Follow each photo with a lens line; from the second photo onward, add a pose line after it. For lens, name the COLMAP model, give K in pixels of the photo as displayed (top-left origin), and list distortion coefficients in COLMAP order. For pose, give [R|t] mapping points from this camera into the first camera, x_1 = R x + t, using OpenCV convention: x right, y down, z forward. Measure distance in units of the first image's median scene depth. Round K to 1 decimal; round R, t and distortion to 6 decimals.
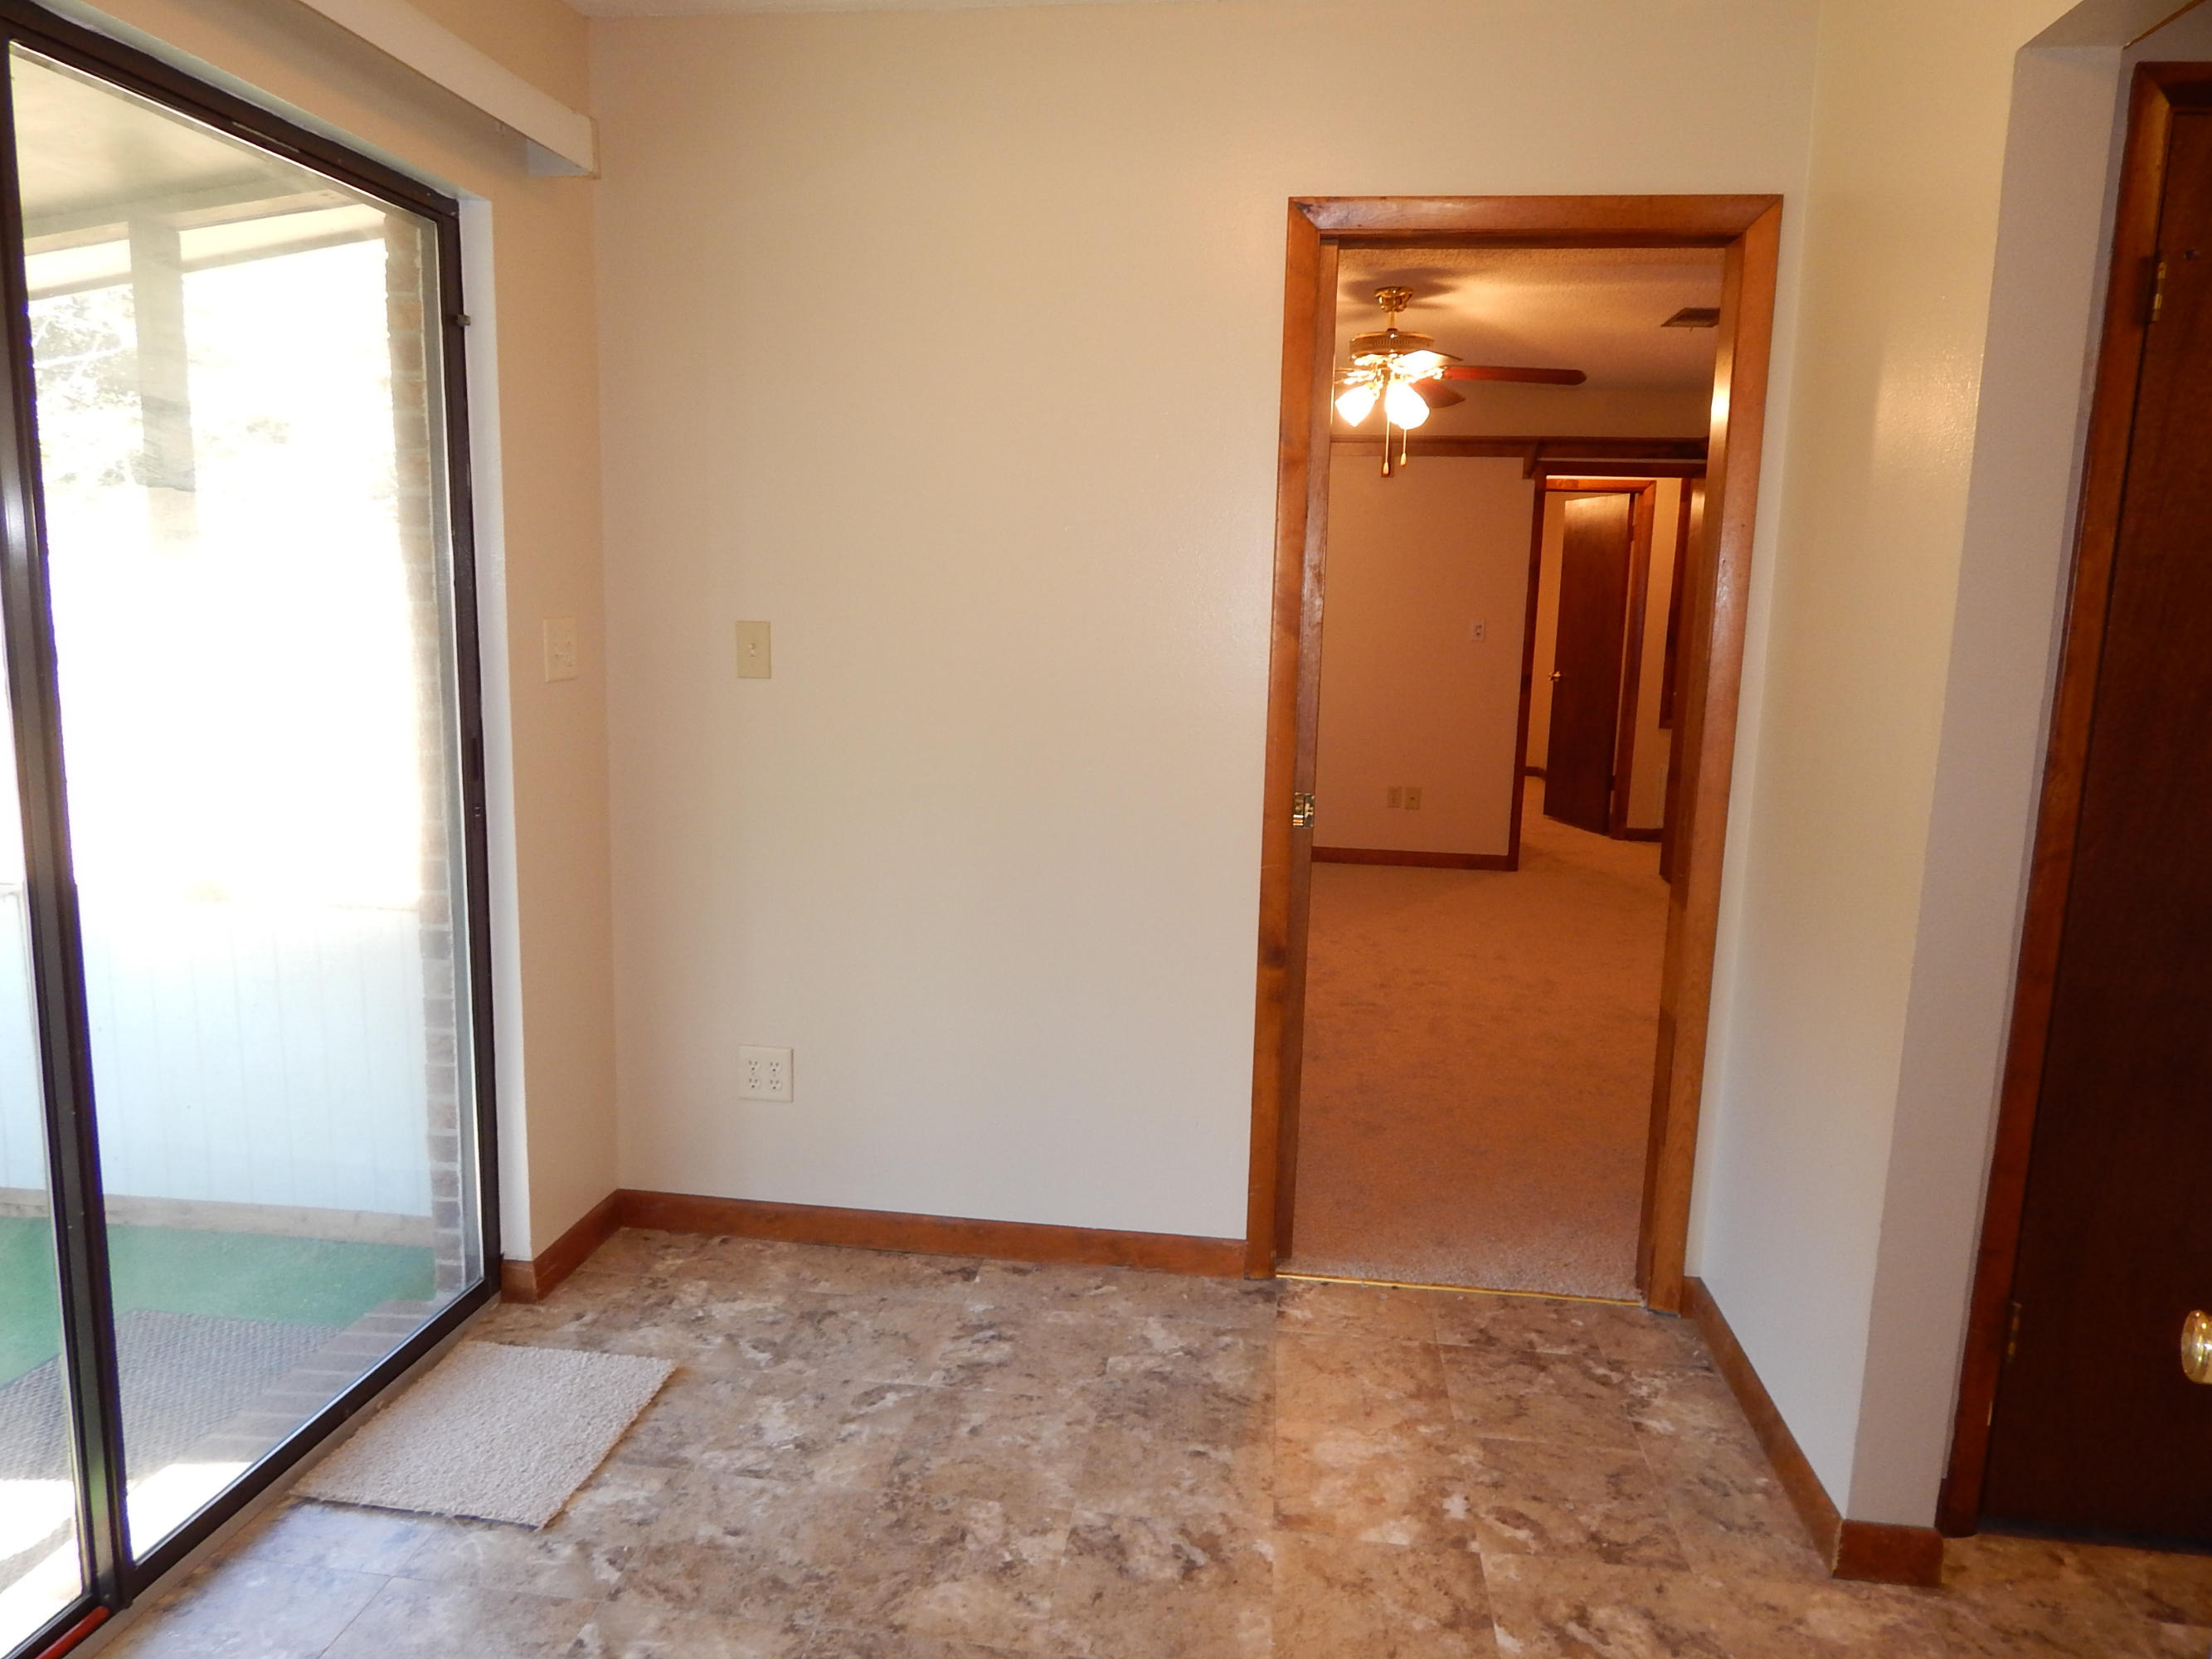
lens RADIAL K [[1455.1, 0, 1118.2], [0, 1455.1, 826.9], [0, 0, 1]] dist [0.000965, -0.002161]
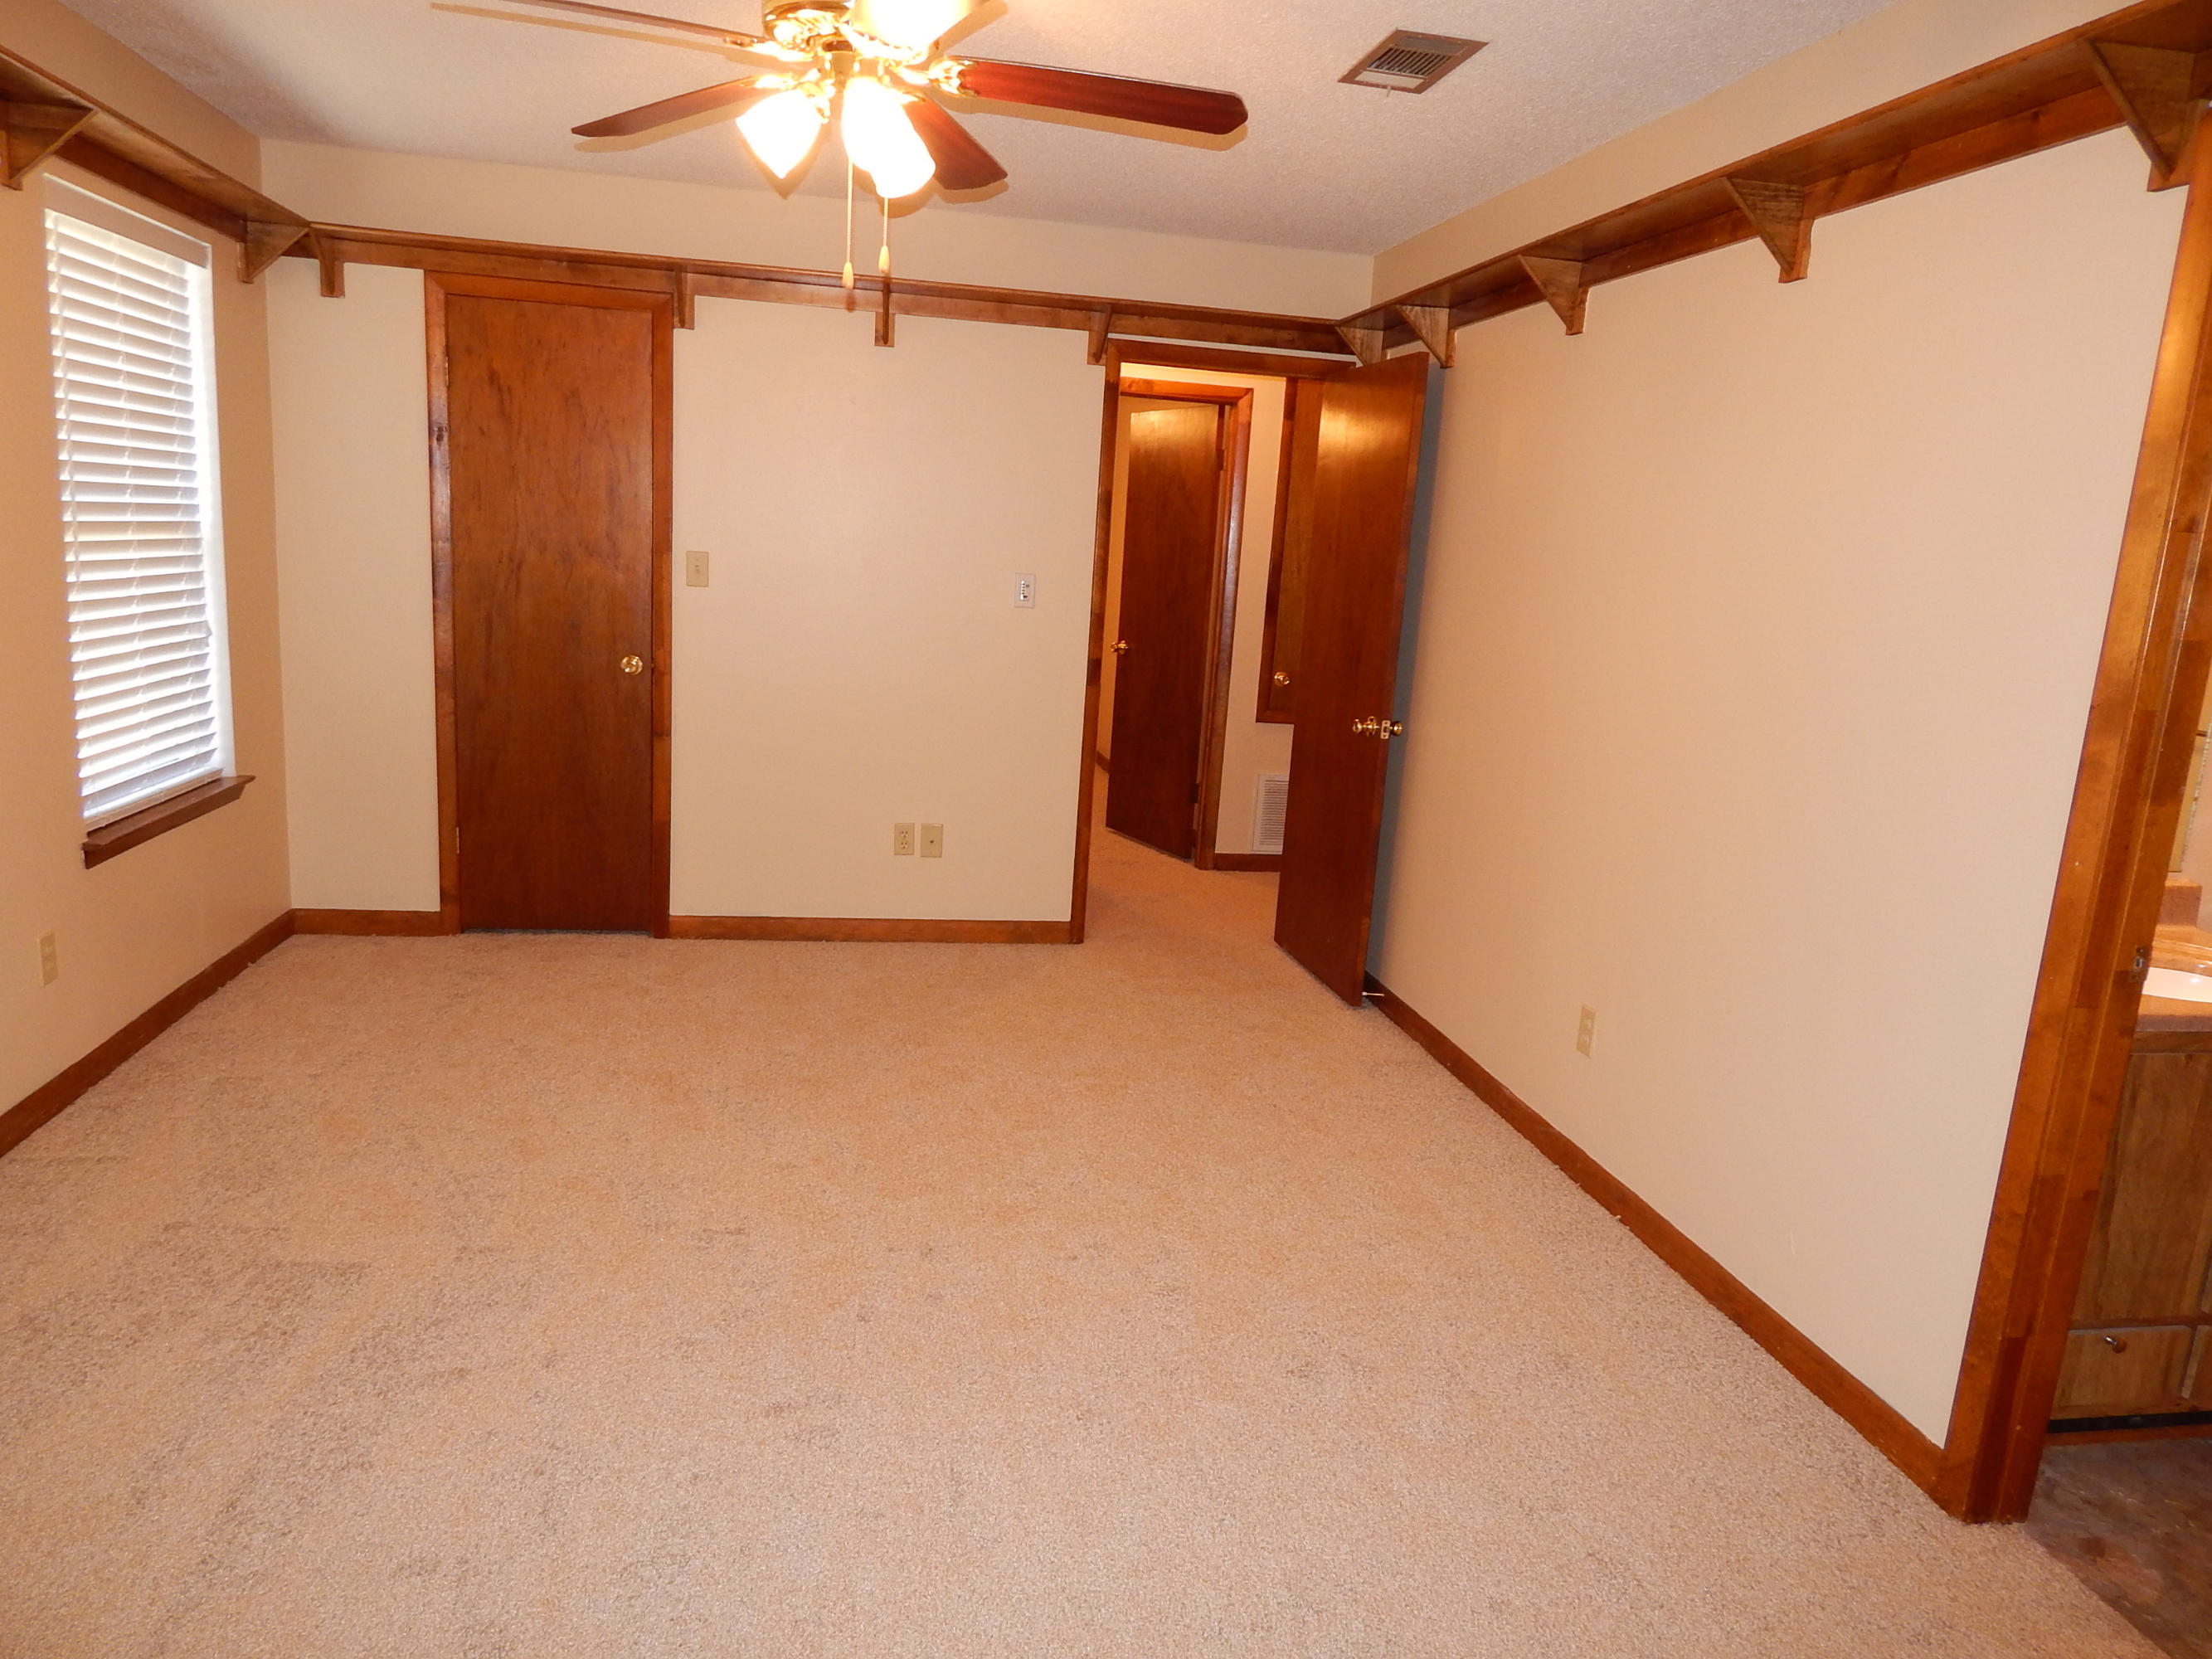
lens RADIAL K [[1455.1, 0, 1118.2], [0, 1455.1, 826.9], [0, 0, 1]] dist [0.000965, -0.002161]
pose [[0.950904, -0.023470, 0.308594, 0.078020], [0.008626, 0.998743, 0.049377, -0.058292], [-0.309365, -0.044291, 0.949911, 0.339980]]
